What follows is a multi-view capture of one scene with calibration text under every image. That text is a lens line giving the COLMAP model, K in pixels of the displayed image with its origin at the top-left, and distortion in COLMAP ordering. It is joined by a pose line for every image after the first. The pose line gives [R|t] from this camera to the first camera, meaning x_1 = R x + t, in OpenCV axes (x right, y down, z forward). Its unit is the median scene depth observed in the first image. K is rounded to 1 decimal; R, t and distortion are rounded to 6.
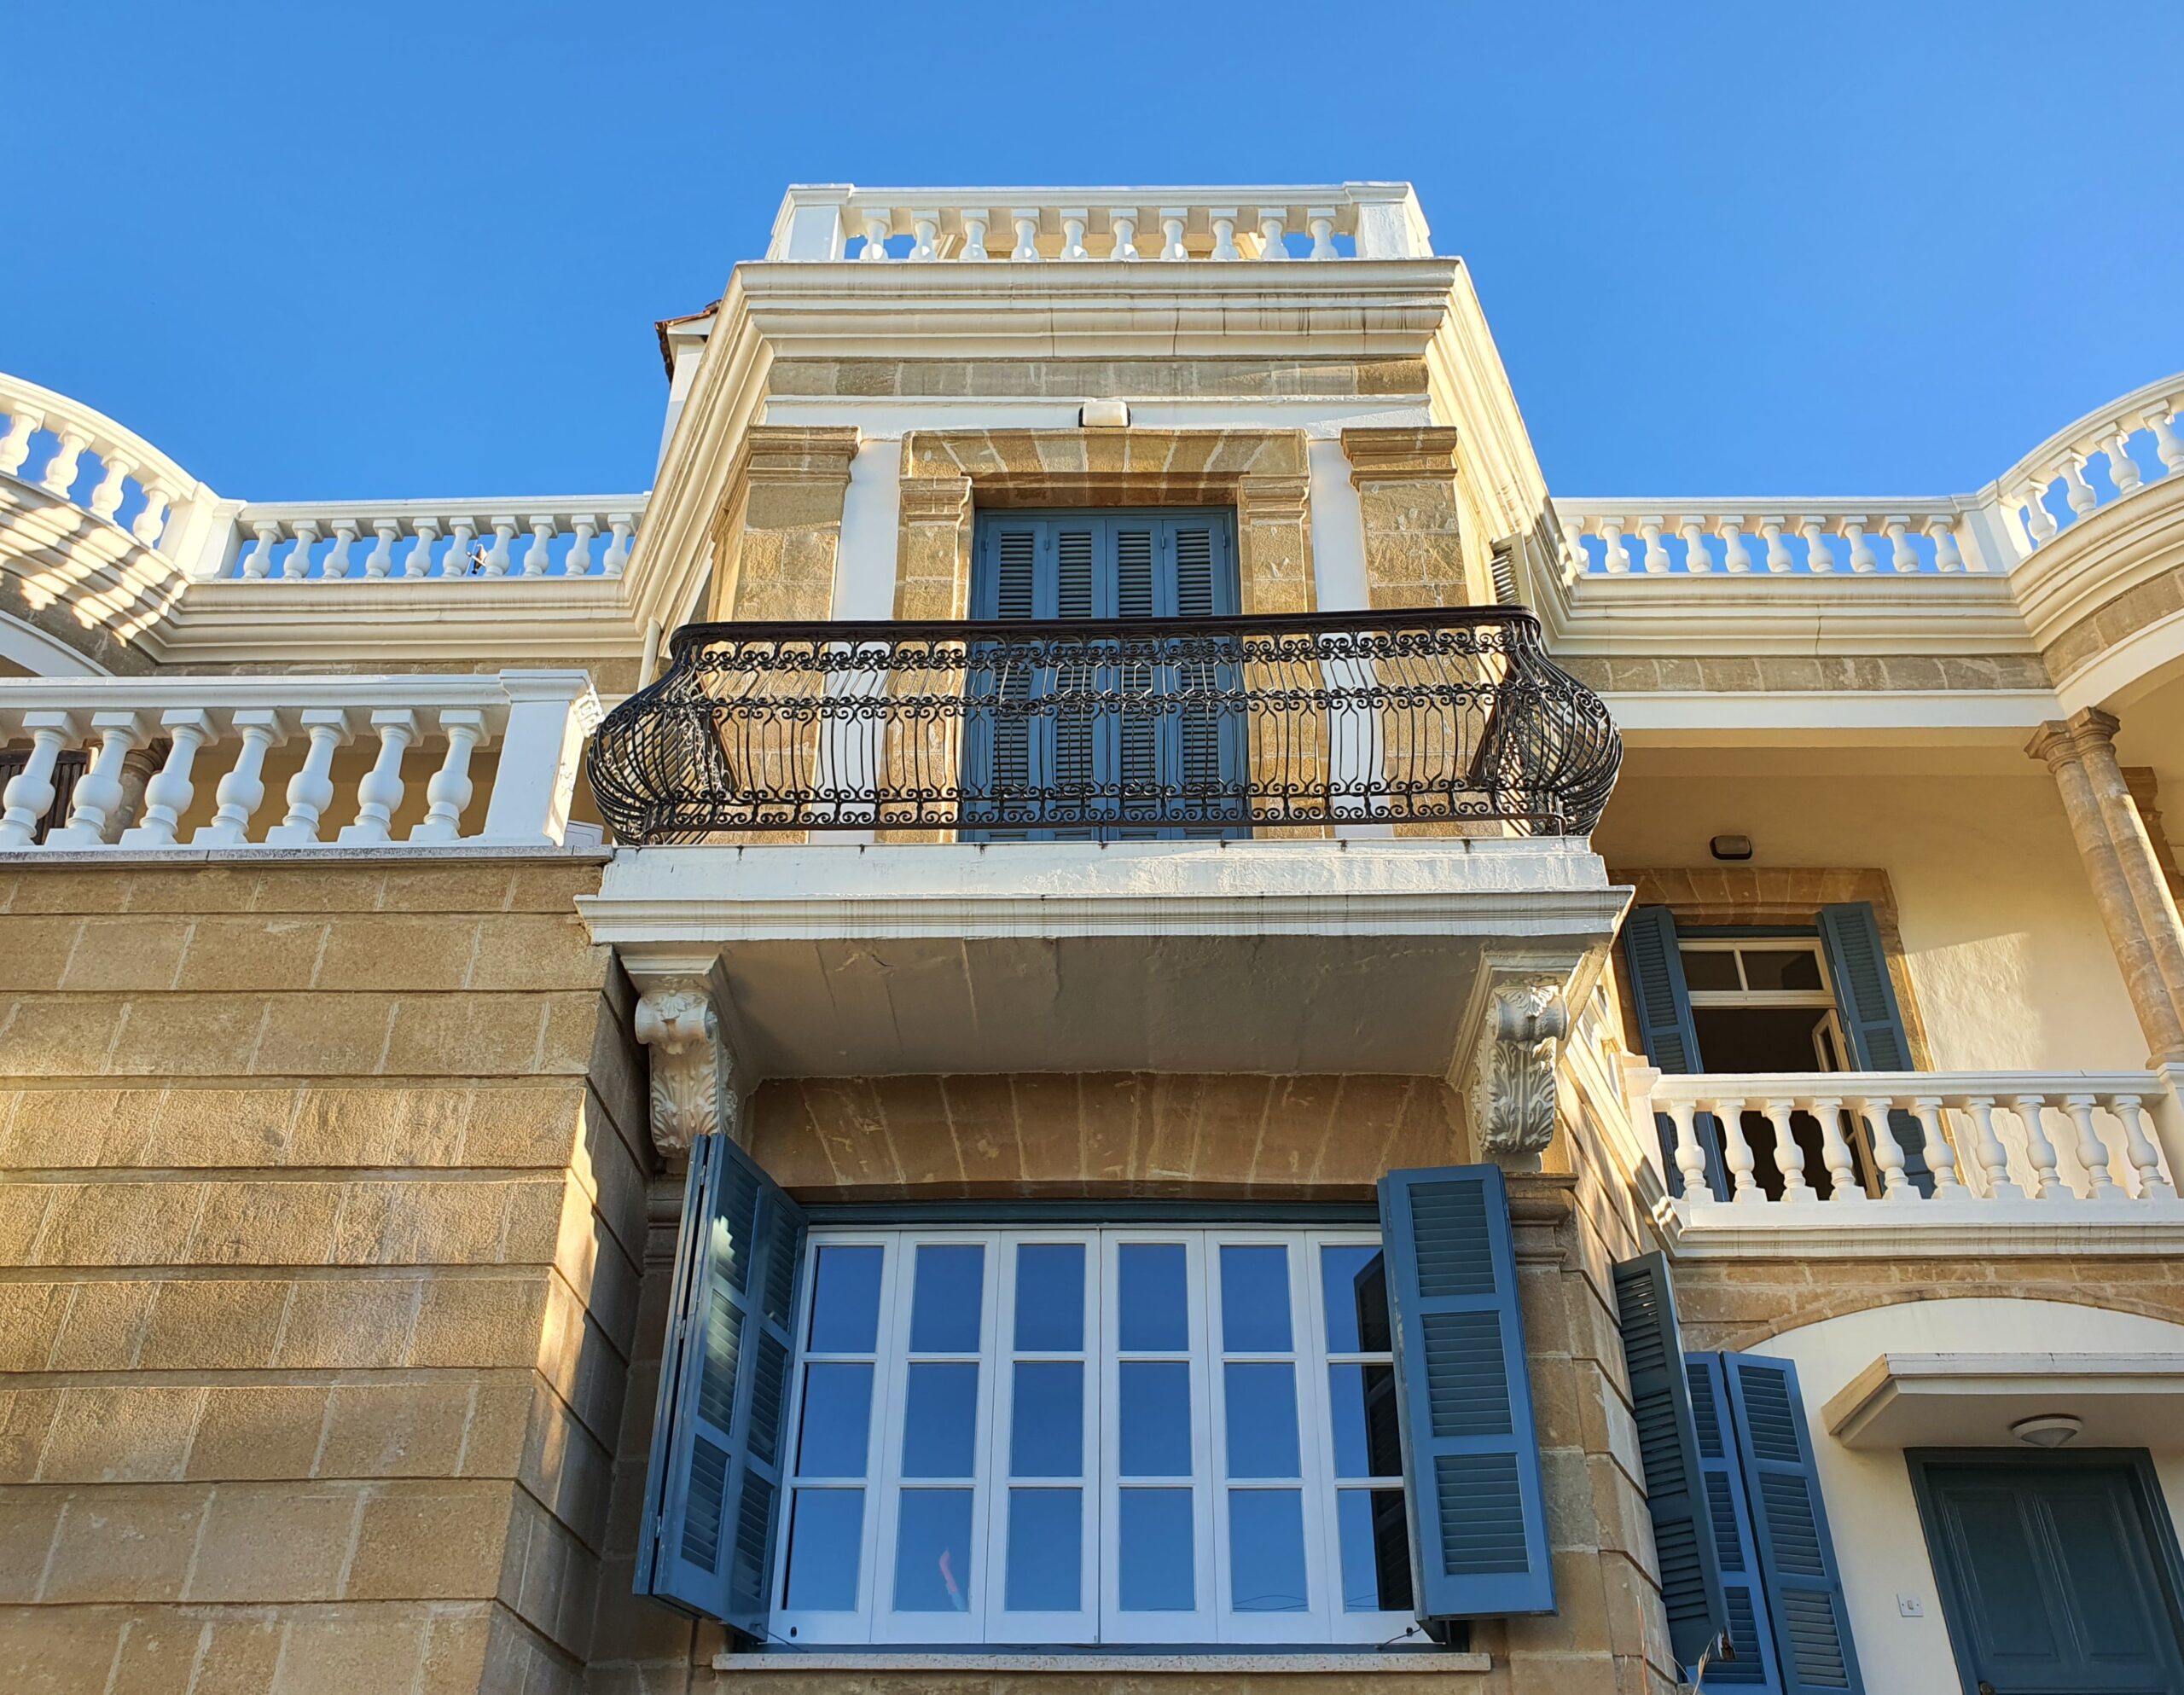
lens RADIAL K [[1800.3, 0, 1141.3], [0, 1800.3, 846.6], [0, 0, 1]] dist [0.090785, -0.173286]
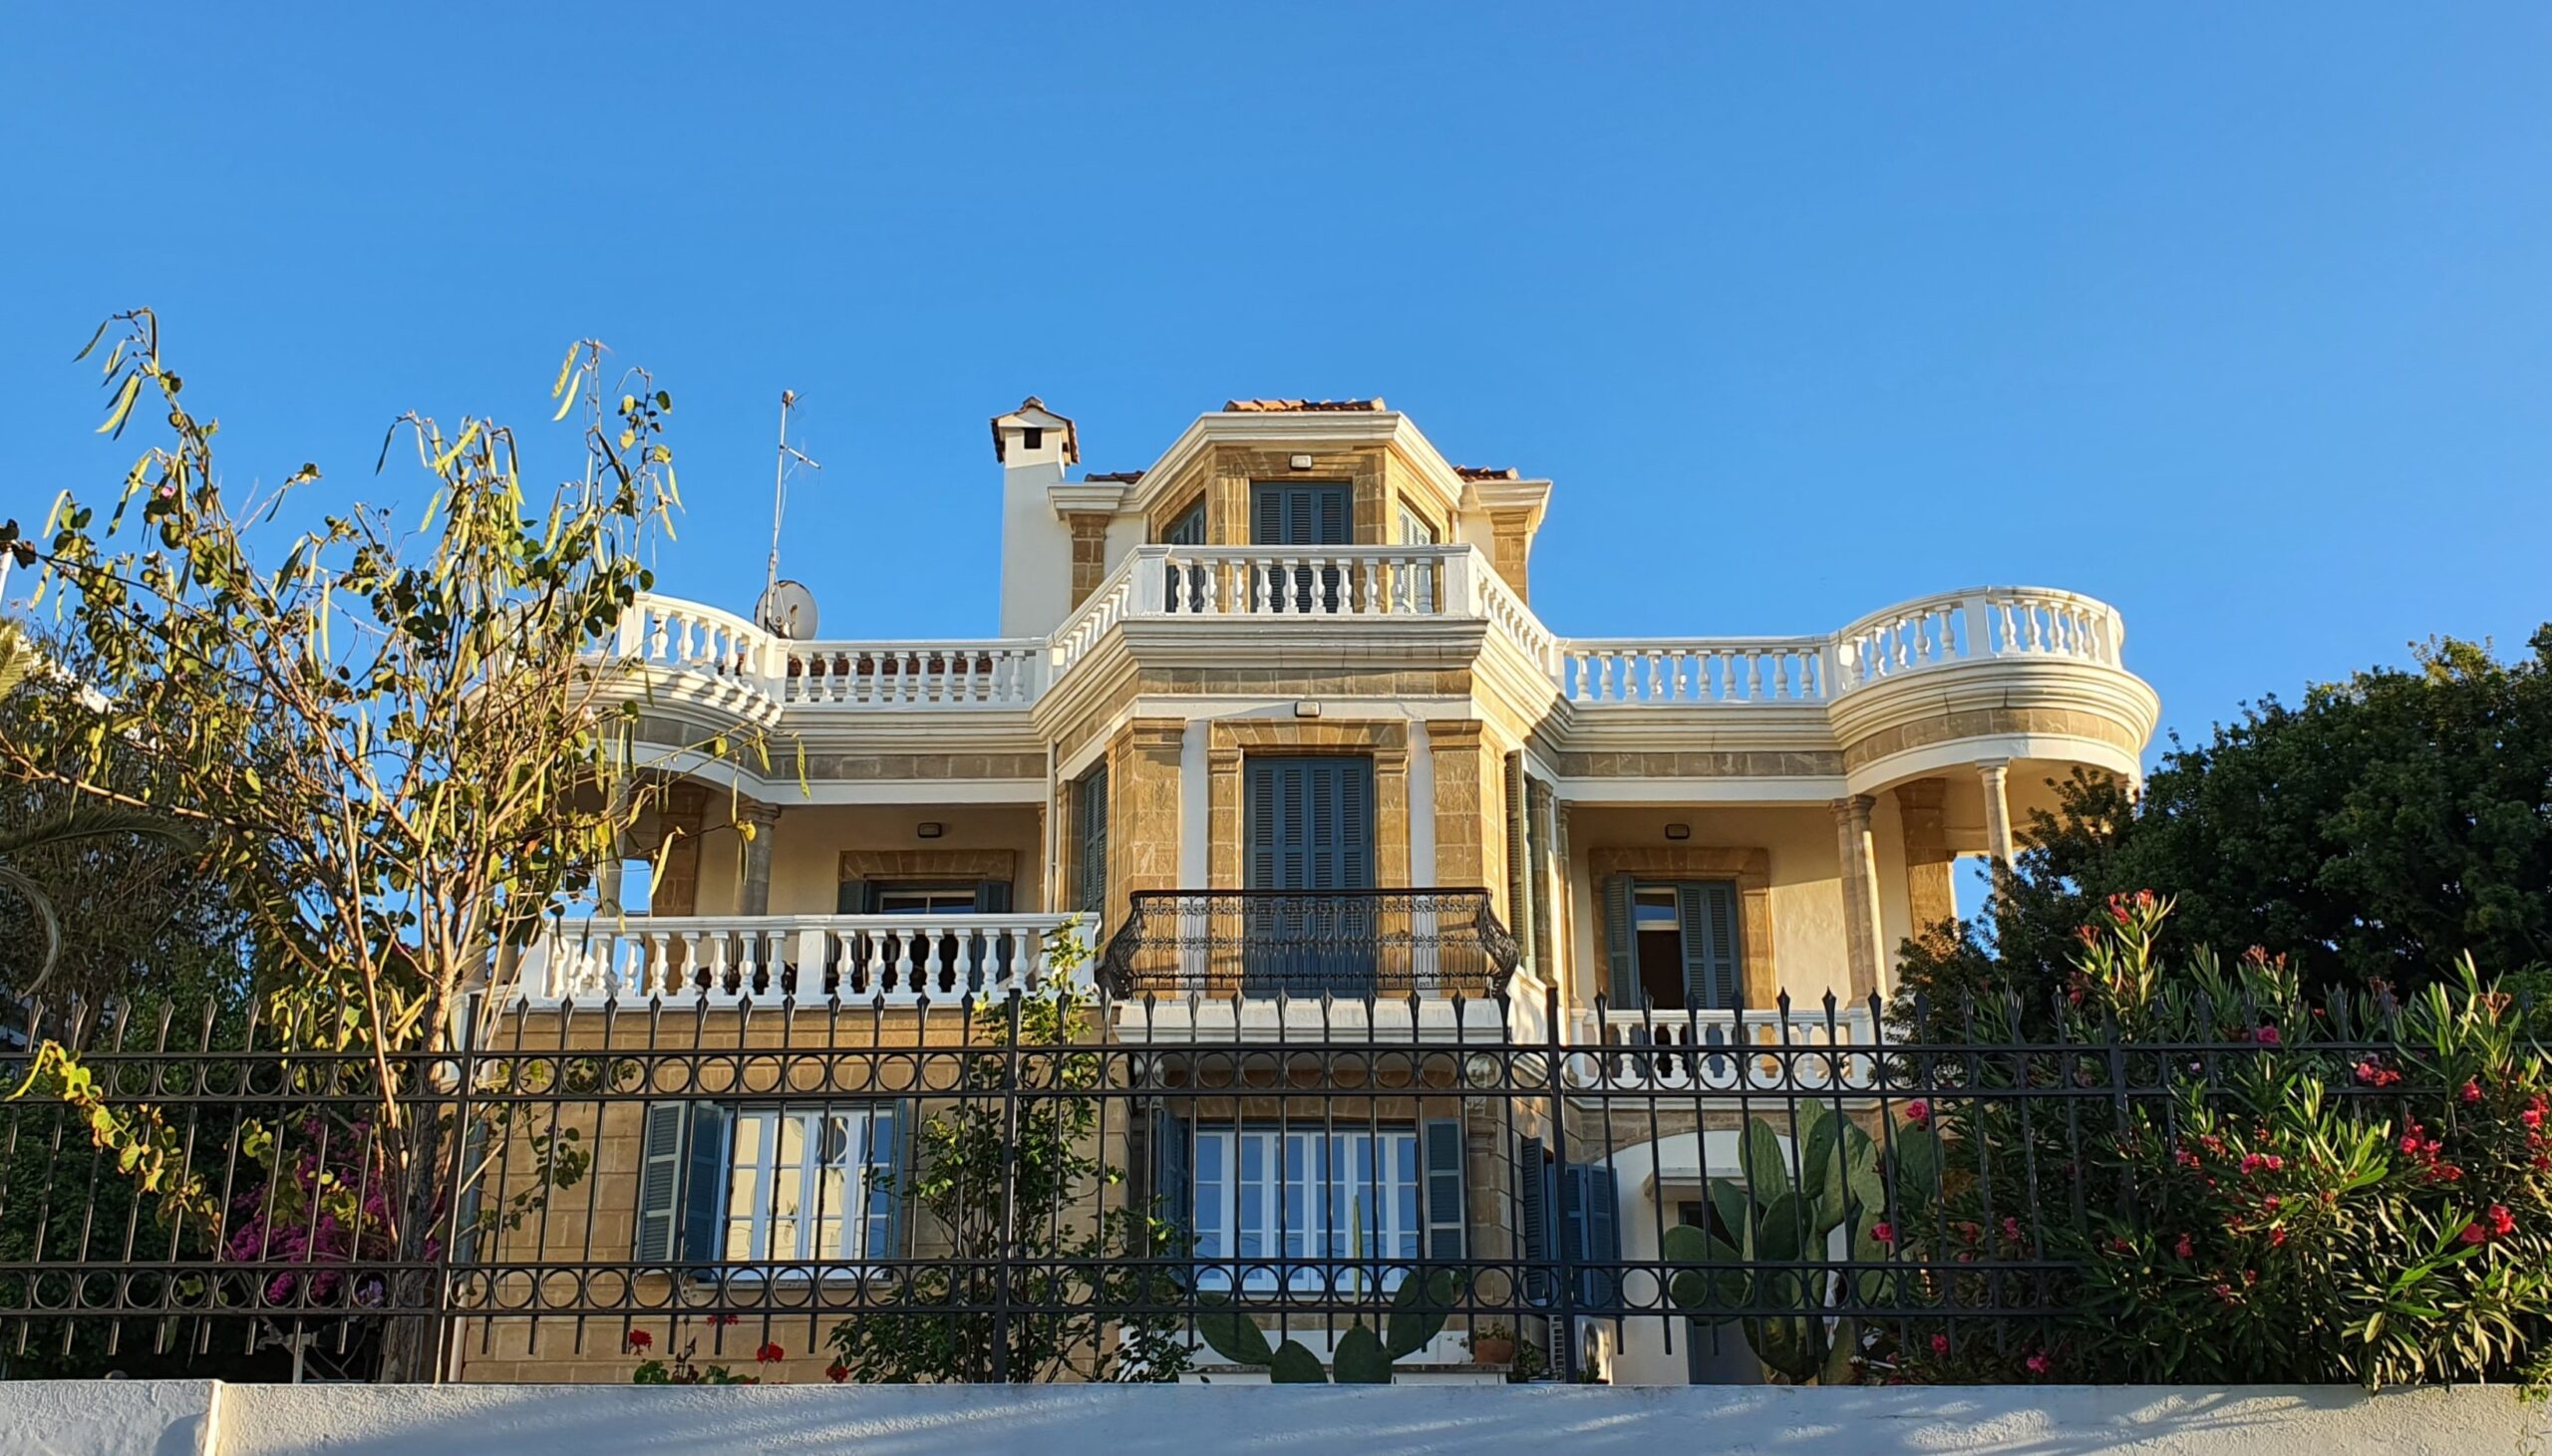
lens RADIAL K [[2558.9, 0, 1267.1], [0, 2558.9, 730.6], [0, 0, 1]] dist [0.176203, 0.001070]
pose [[0.999865, 0.006410, -0.015158, -0.027021], [-0.002750, 0.973157, 0.230124, -1.058906], [0.016226, -0.230051, 0.973043, -2.146550]]
